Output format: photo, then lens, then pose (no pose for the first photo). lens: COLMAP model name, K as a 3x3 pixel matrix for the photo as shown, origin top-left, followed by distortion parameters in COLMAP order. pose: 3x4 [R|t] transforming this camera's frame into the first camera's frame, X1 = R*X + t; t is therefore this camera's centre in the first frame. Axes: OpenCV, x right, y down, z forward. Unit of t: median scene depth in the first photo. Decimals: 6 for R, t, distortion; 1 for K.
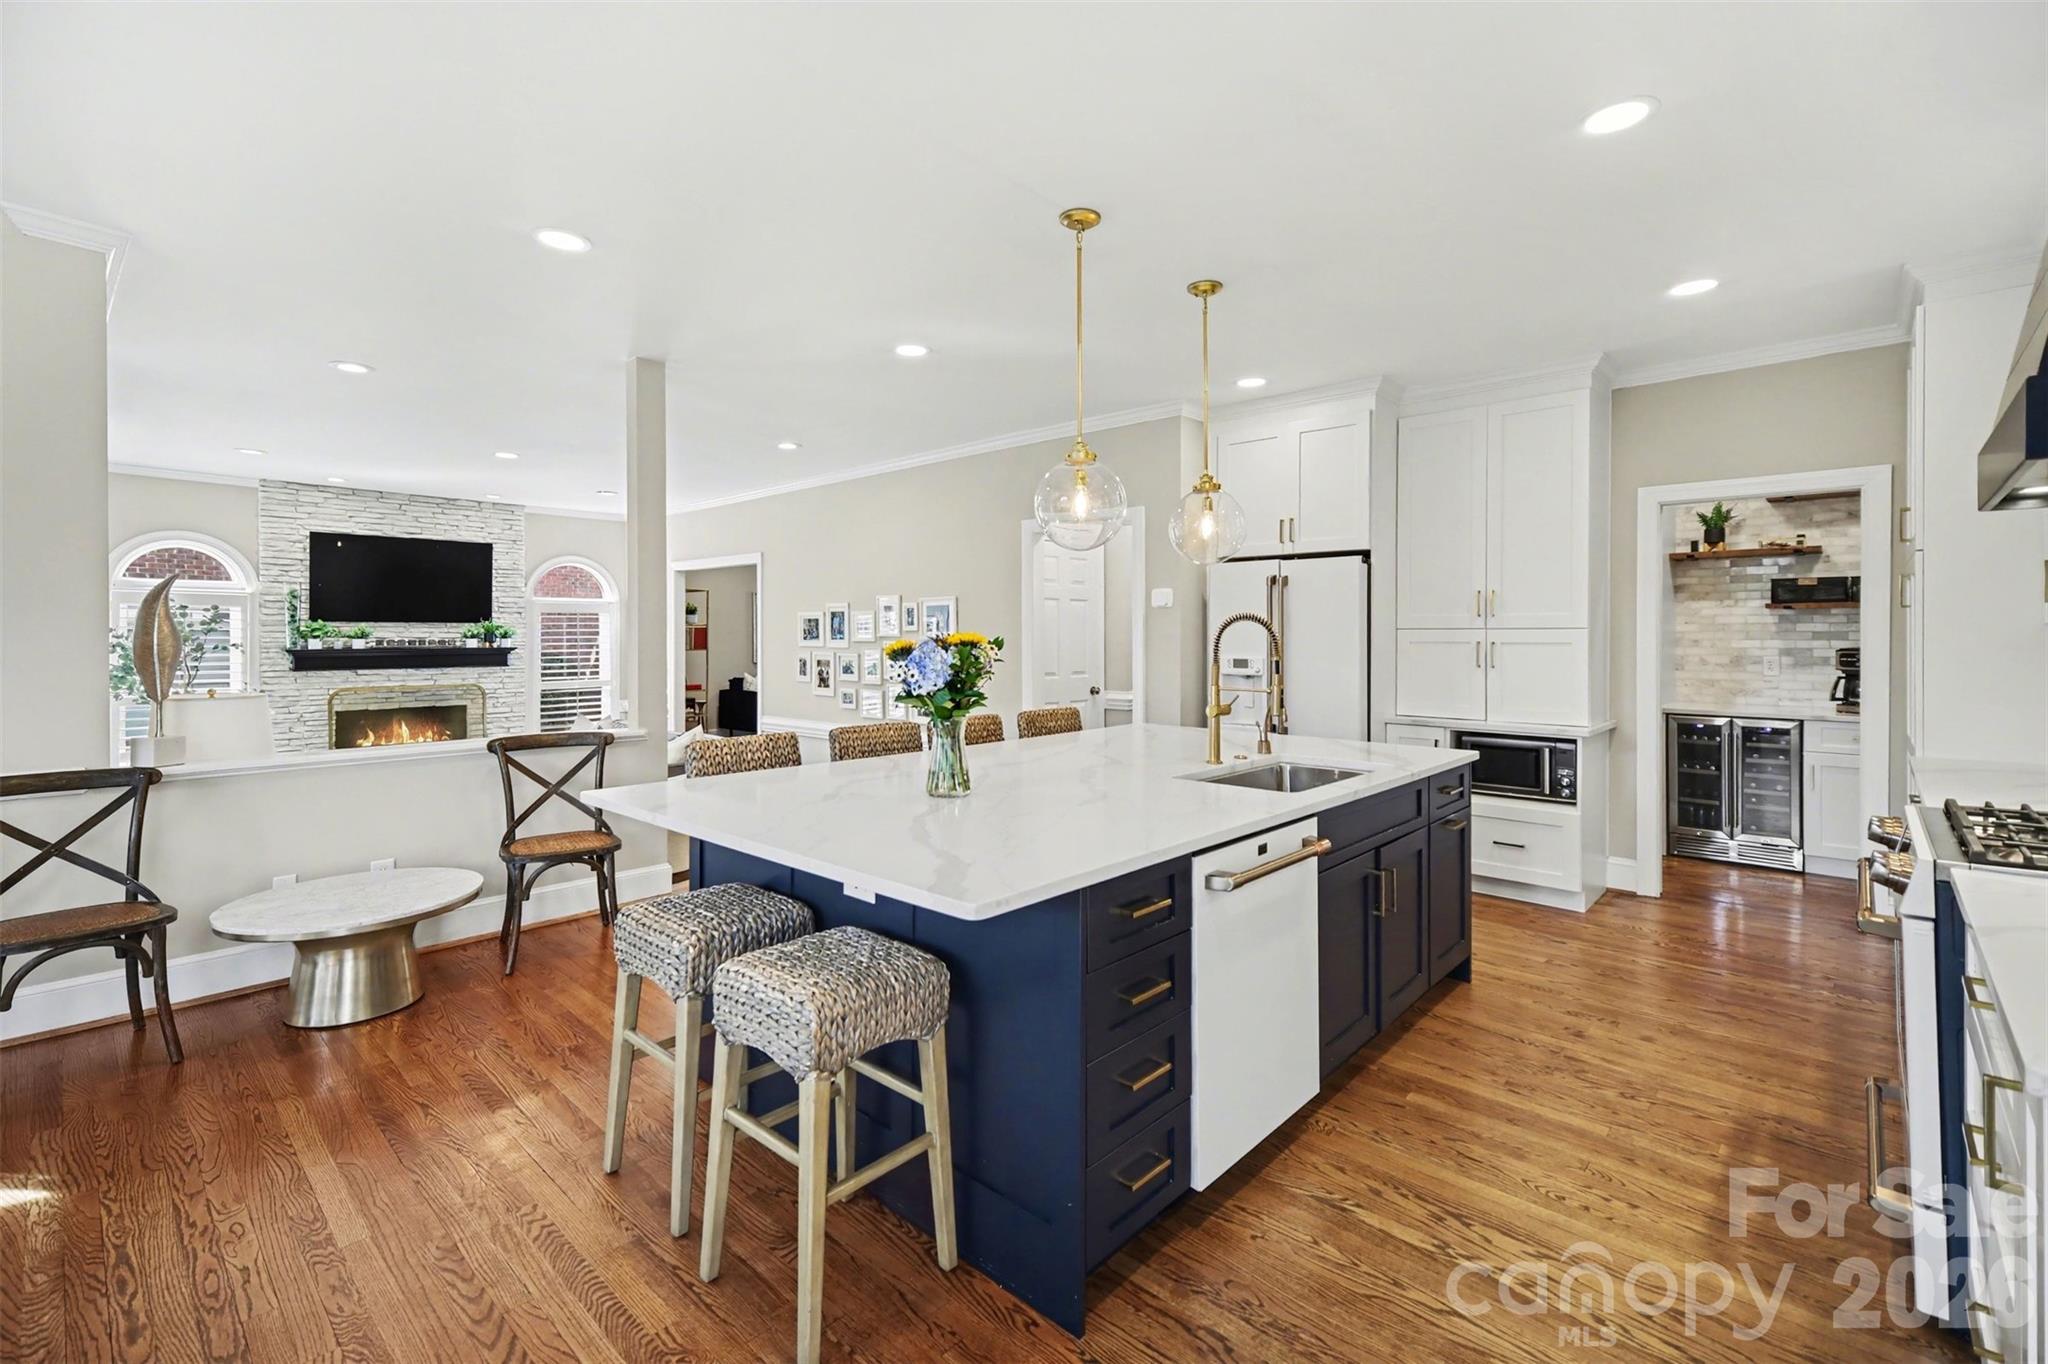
lens RADIAL K [[901.6, 0, 1053.4], [0, 901.6, 633.7], [0, 0, 1]] dist [0.021030, -0.001716]
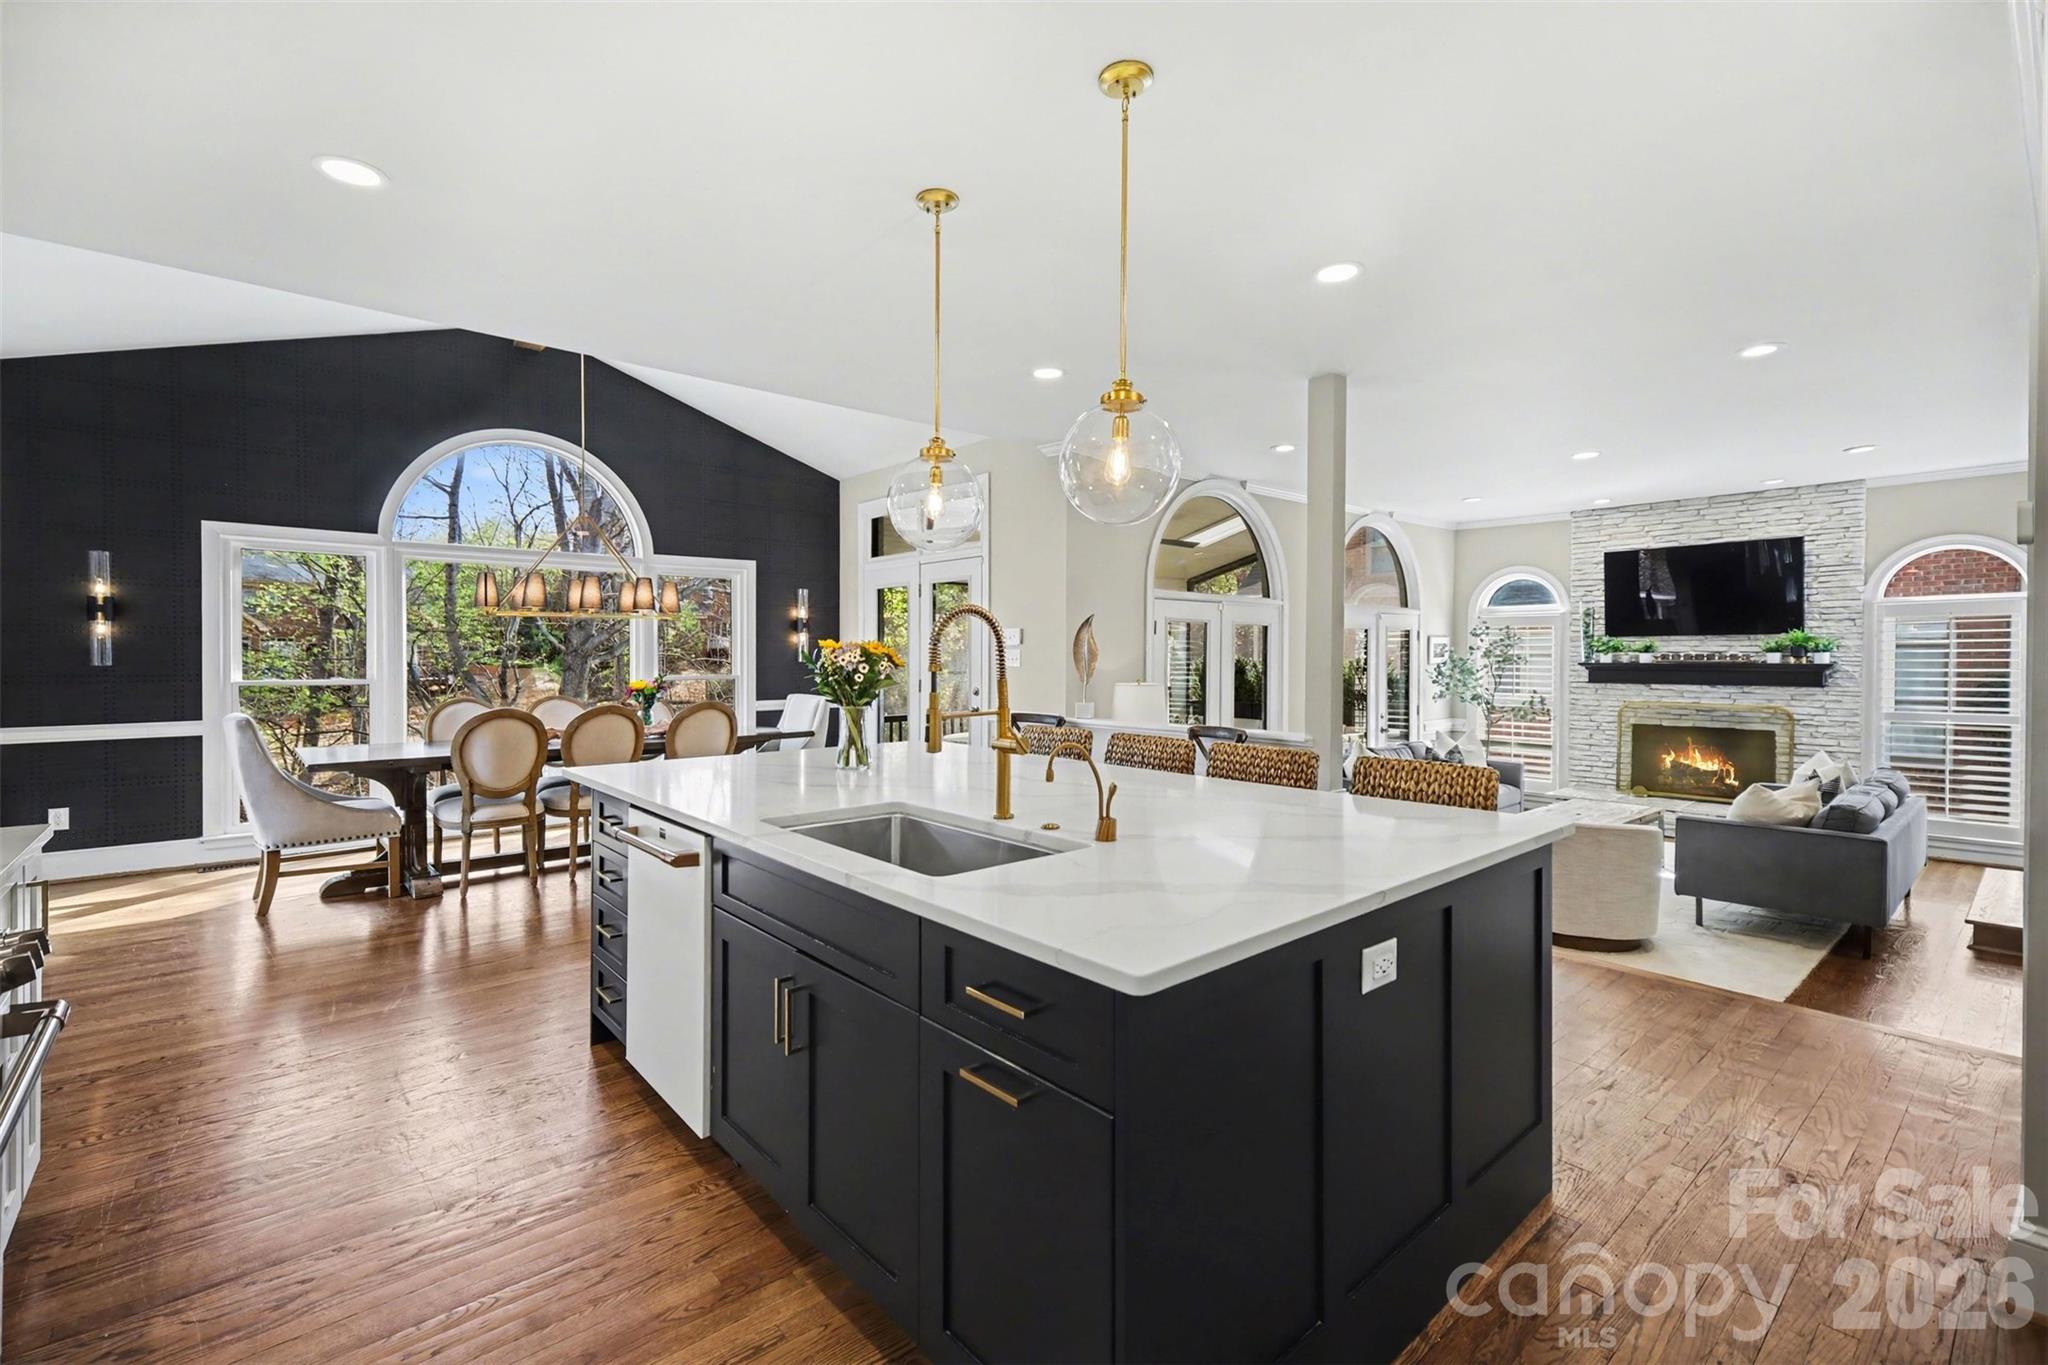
lens RADIAL K [[901.6, 0, 1020.5], [0, 901.6, 684.5], [0, 0, 1]] dist [0.021030, -0.001716]
pose [[-0.122604, 0.029201, -0.992026, 0.321903], [-0.000385, 0.999566, 0.029471, 0.010870], [0.992456, 0.003995, -0.122539, 0.447075]]
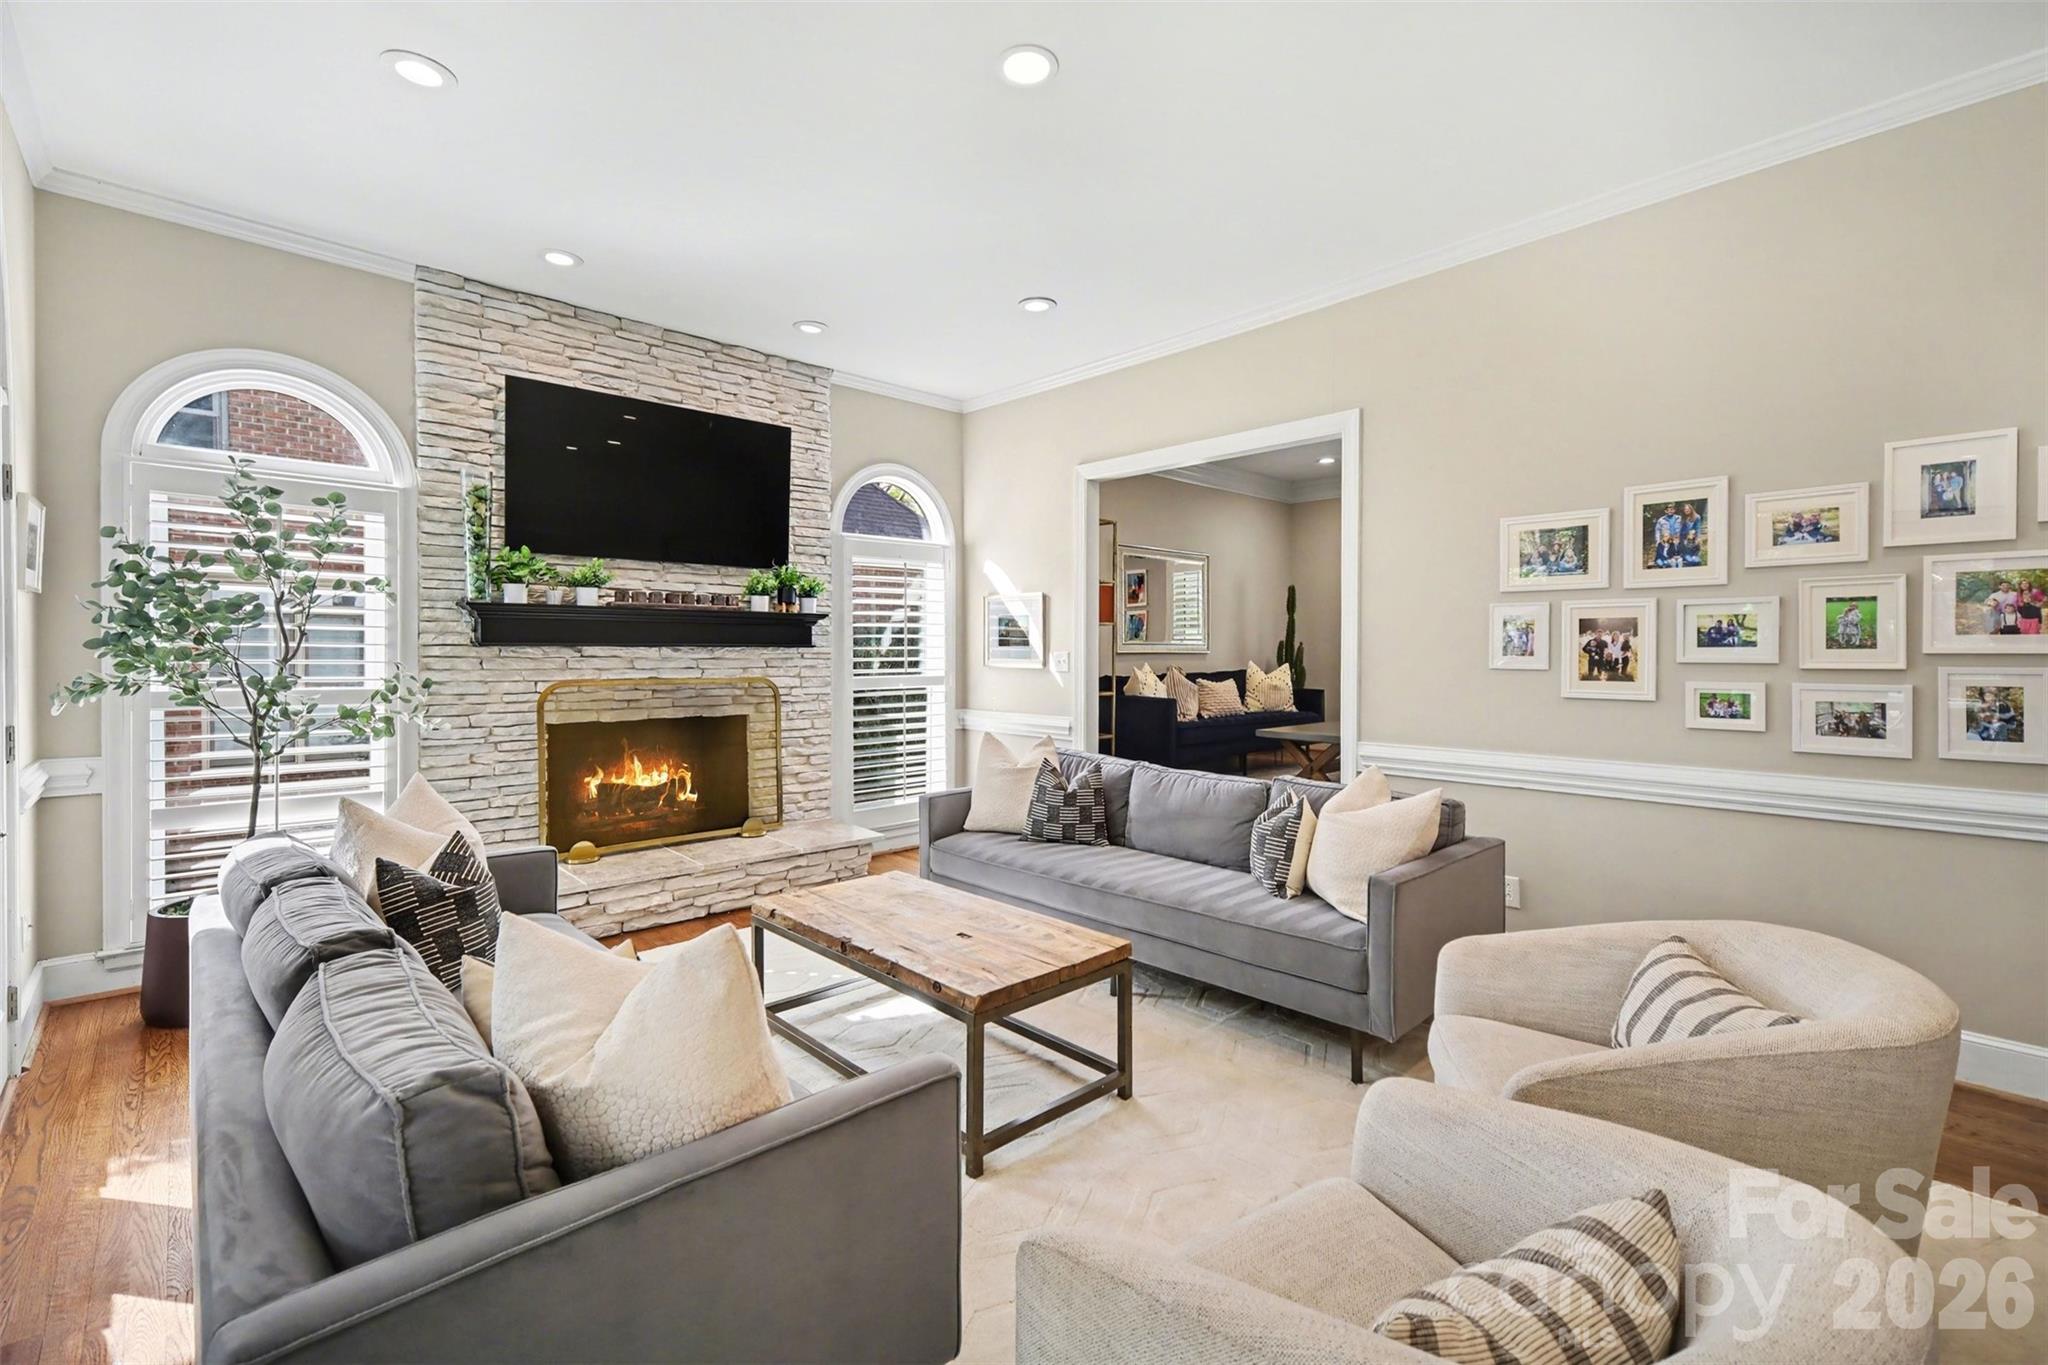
lens RADIAL K [[901.6, 0, 1045.0], [0, 901.6, 654.6], [0, 0, 1]] dist [0.021030, -0.001716]
pose [[0.997181, 0.001624, -0.075012, -0.463988], [-0.001338, 0.999992, 0.003874, 0.042611], [0.075018, -0.003762, 0.997175, 0.502184]]
